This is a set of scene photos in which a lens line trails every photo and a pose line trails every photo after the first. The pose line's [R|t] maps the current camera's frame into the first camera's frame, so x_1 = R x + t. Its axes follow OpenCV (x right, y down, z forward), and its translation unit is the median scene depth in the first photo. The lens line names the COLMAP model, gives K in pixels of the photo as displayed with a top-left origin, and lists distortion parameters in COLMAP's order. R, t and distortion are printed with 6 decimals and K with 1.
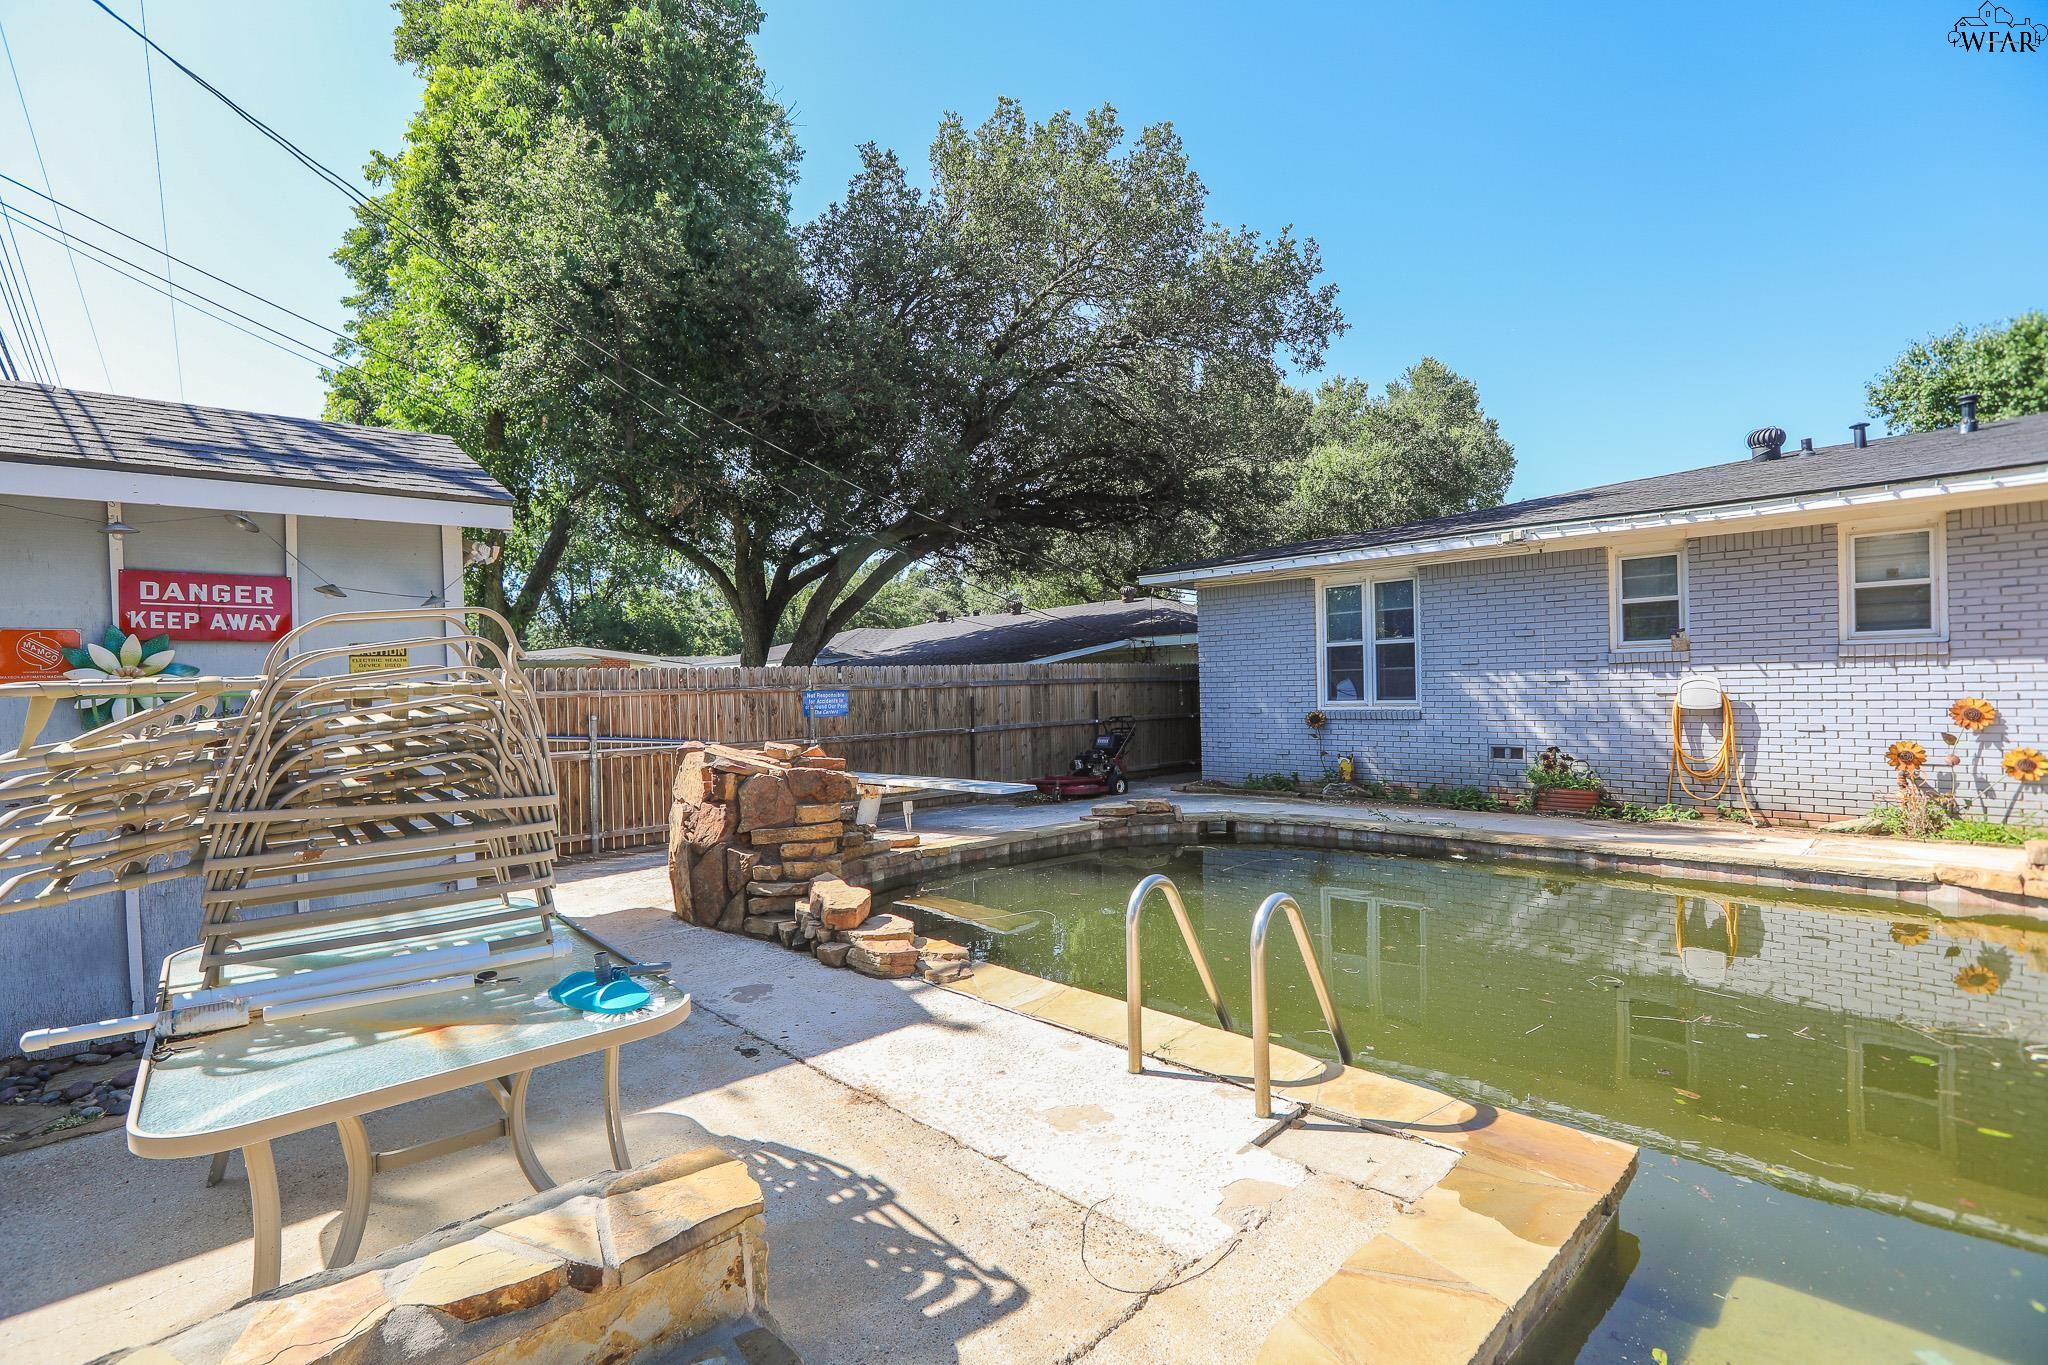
lens RADIAL K [[938.3, 0, 1034.2], [0, 938.3, 685.6], [0, 0, 1]] dist [-0.042123, 0.012001]
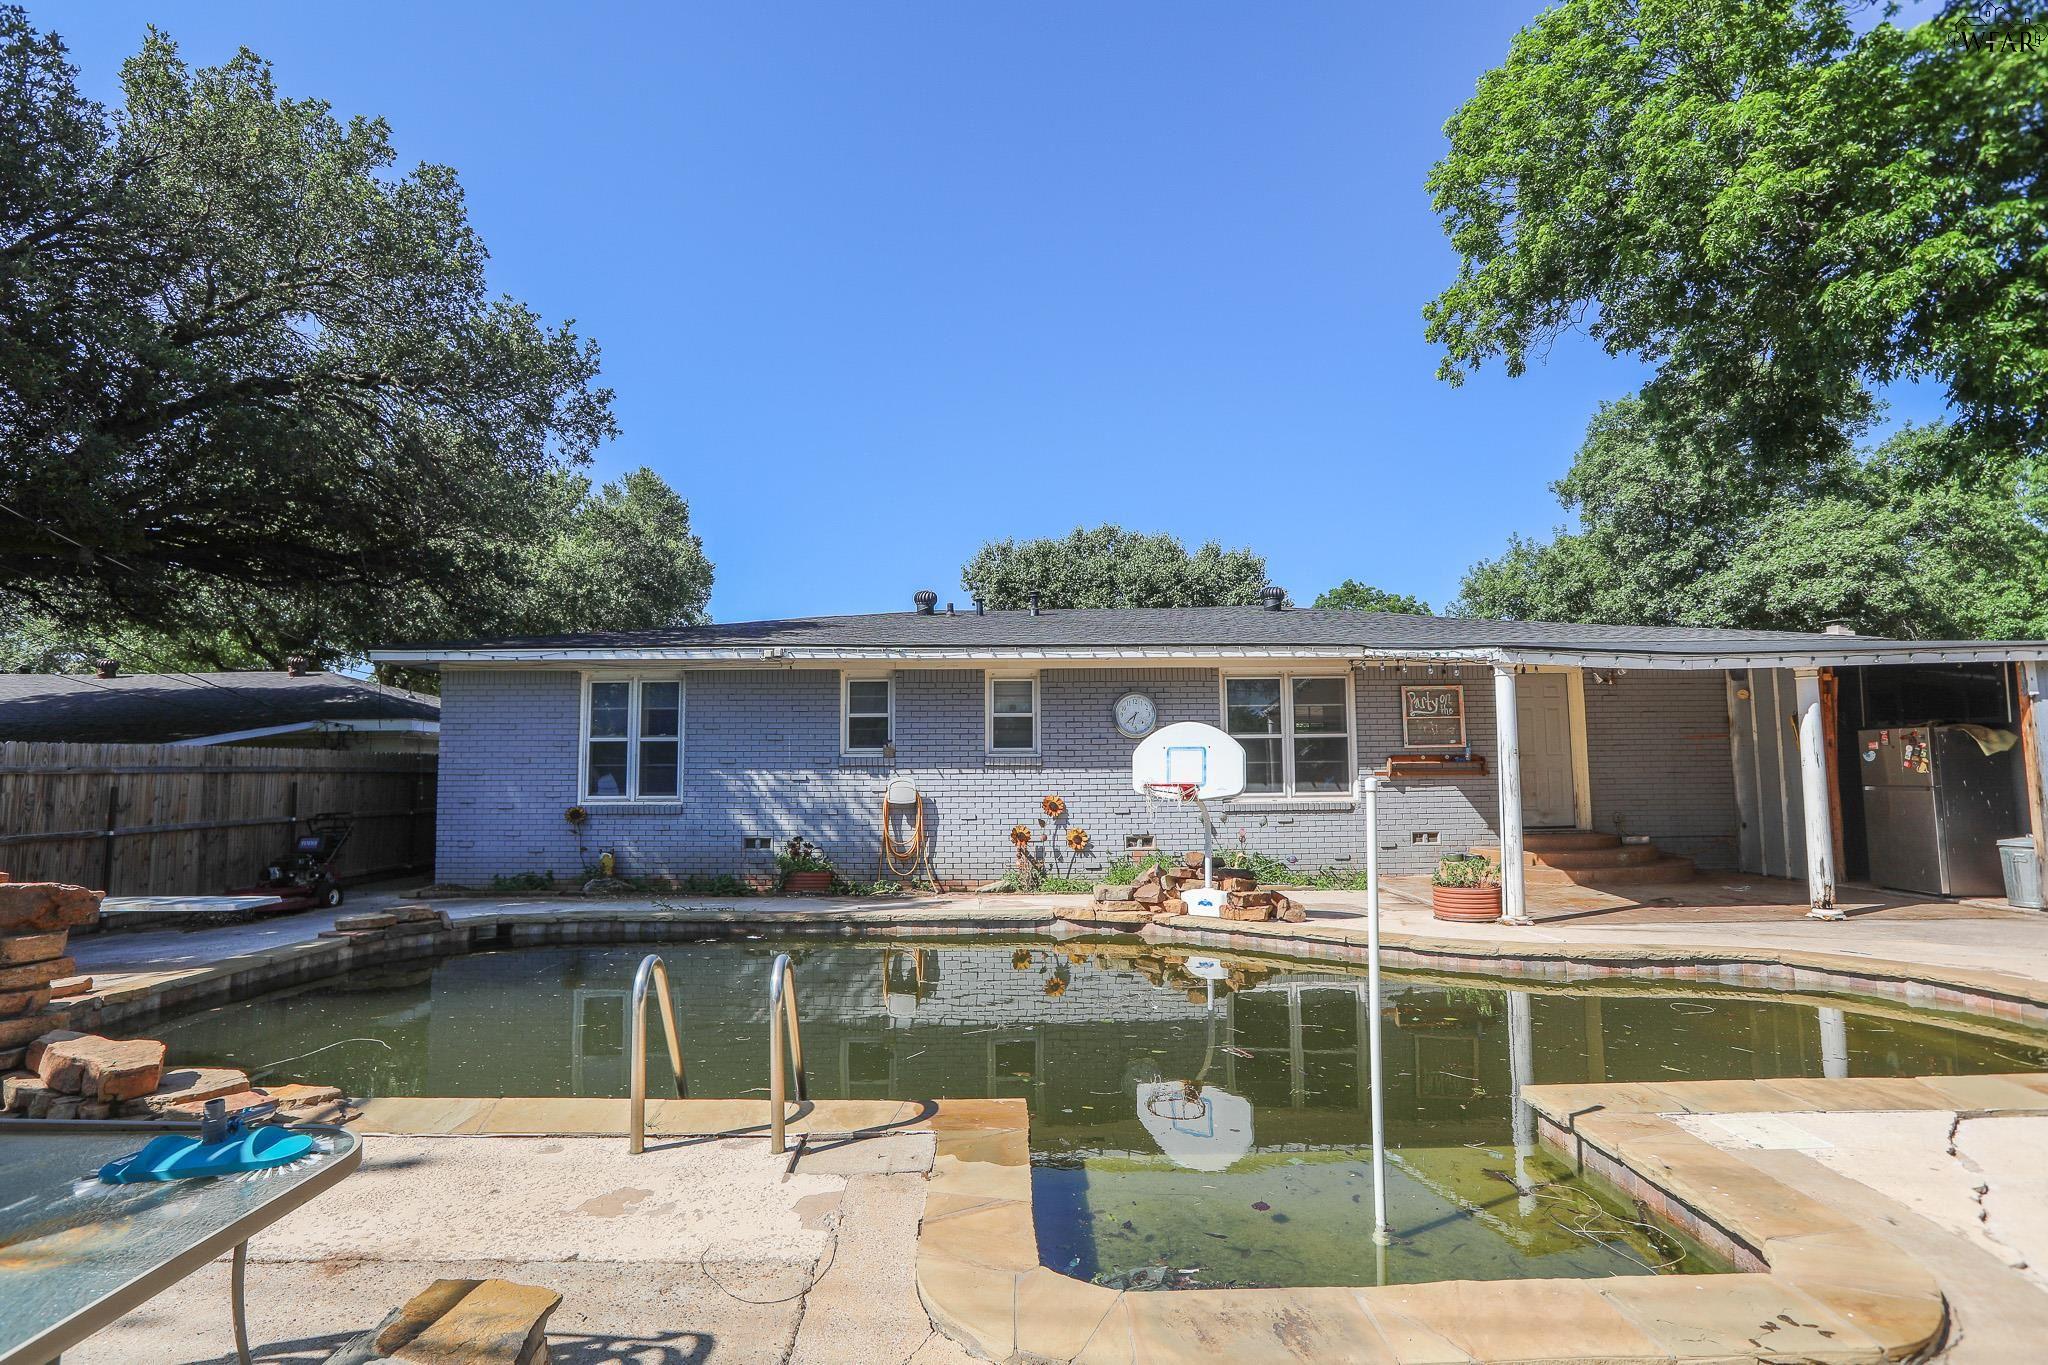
lens RADIAL K [[938.3, 0, 1006.3], [0, 938.3, 702.8], [0, 0, 1]] dist [-0.042123, 0.012001]
pose [[0.685331, 0.074403, 0.724421, -0.135845], [-0.011272, 0.995732, -0.091605, 0.004239], [-0.728145, 0.054614, 0.683244, -0.005203]]
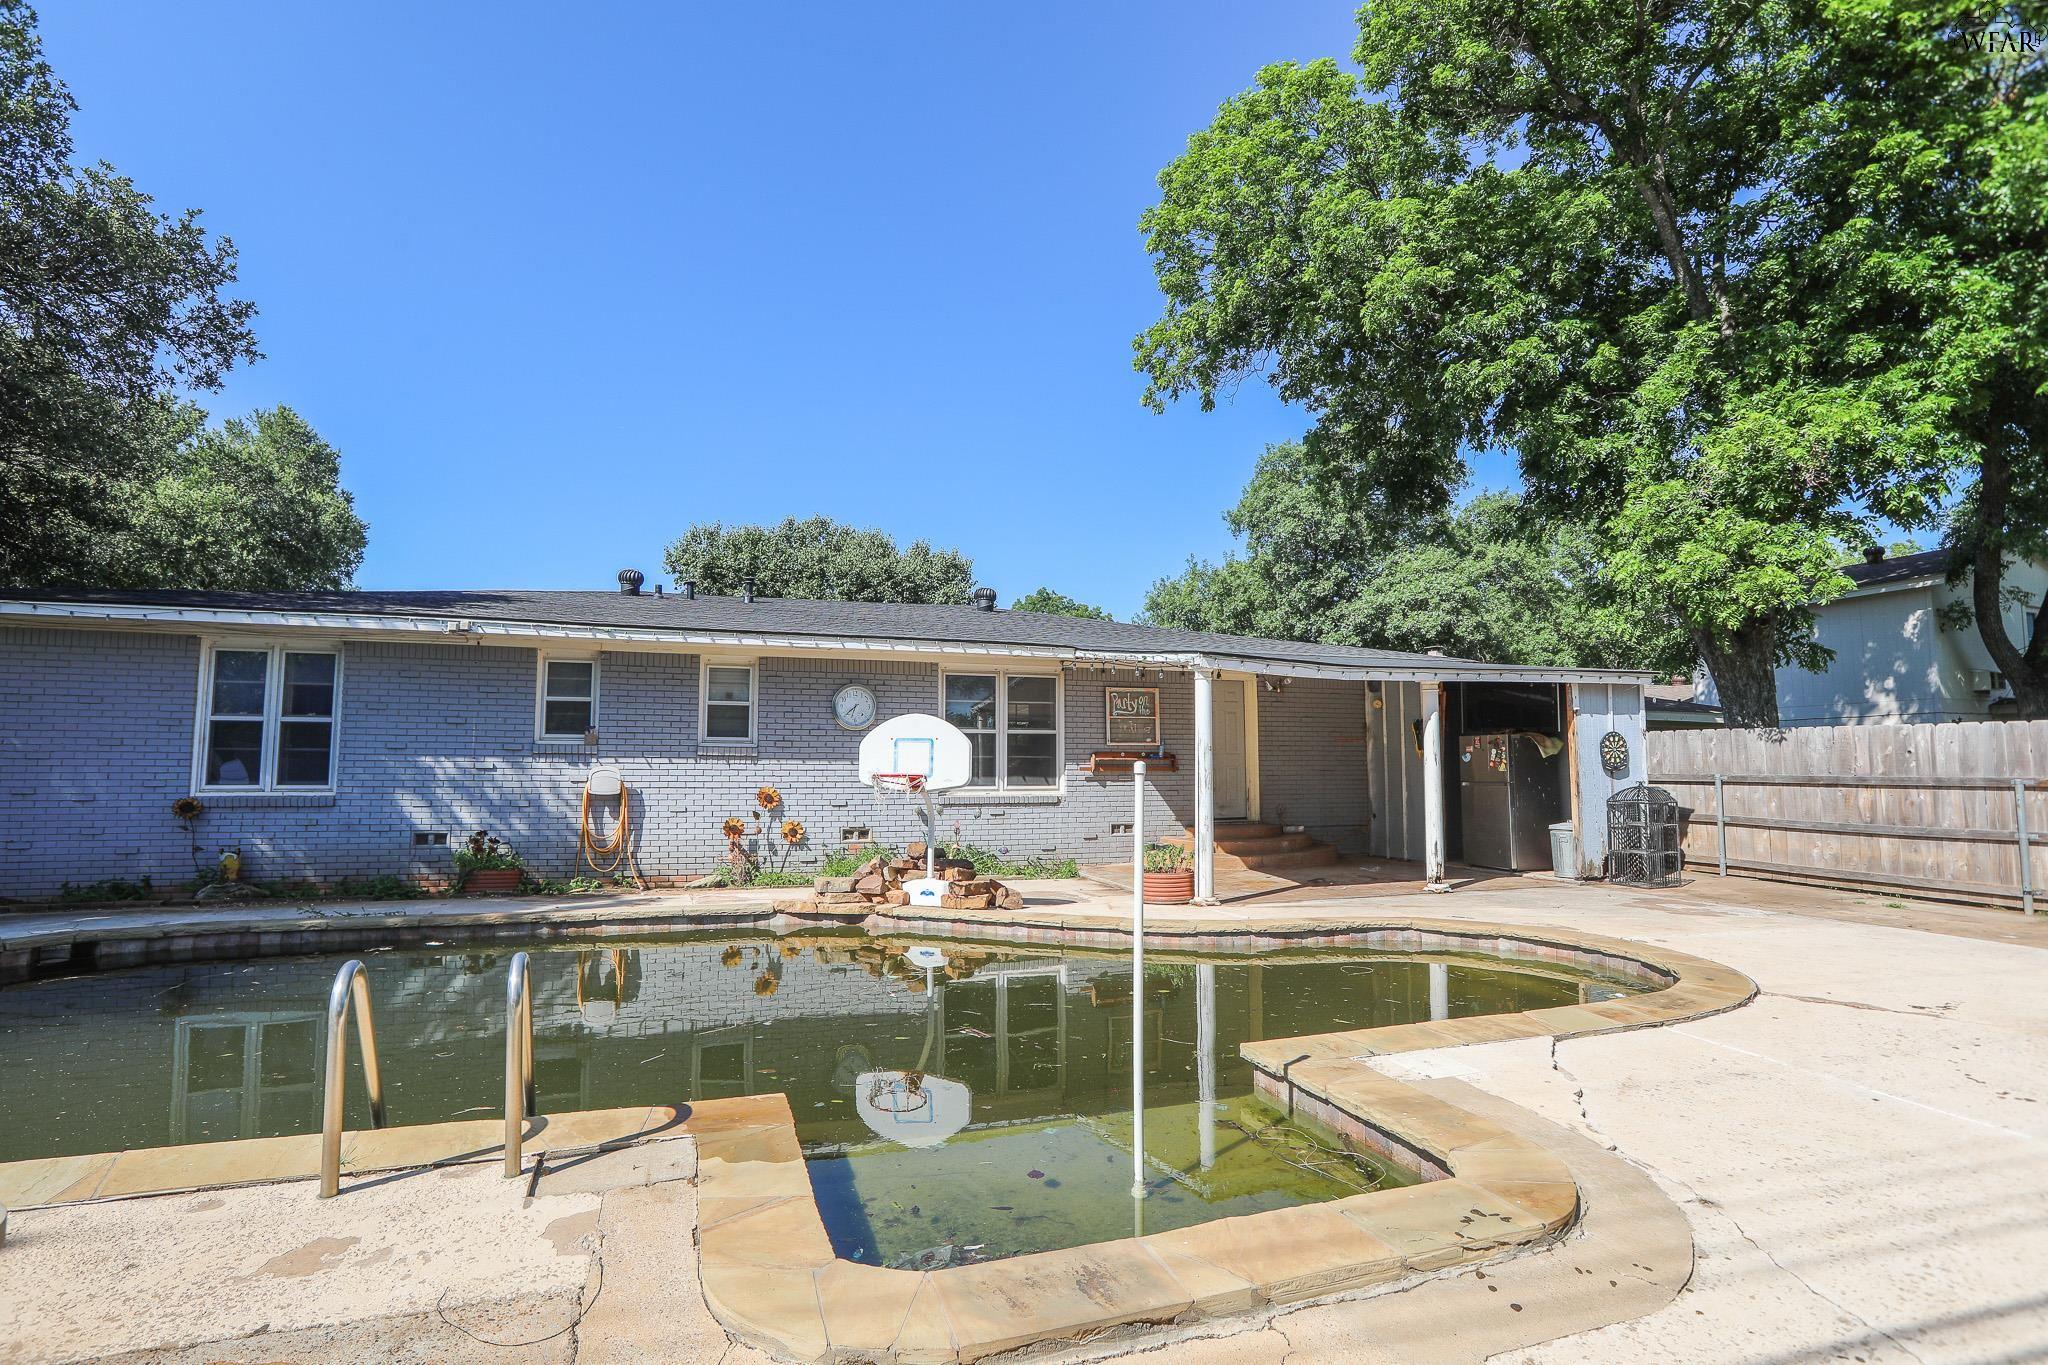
lens RADIAL K [[938.3, 0, 992.8], [0, 938.3, 699.5], [0, 0, 1]] dist [-0.042123, 0.012001]
pose [[0.434888, 0.091614, 0.895812, -0.148890], [-0.013720, 0.995370, -0.095135, 0.011057], [-0.900380, 0.029082, 0.434132, 0.024596]]
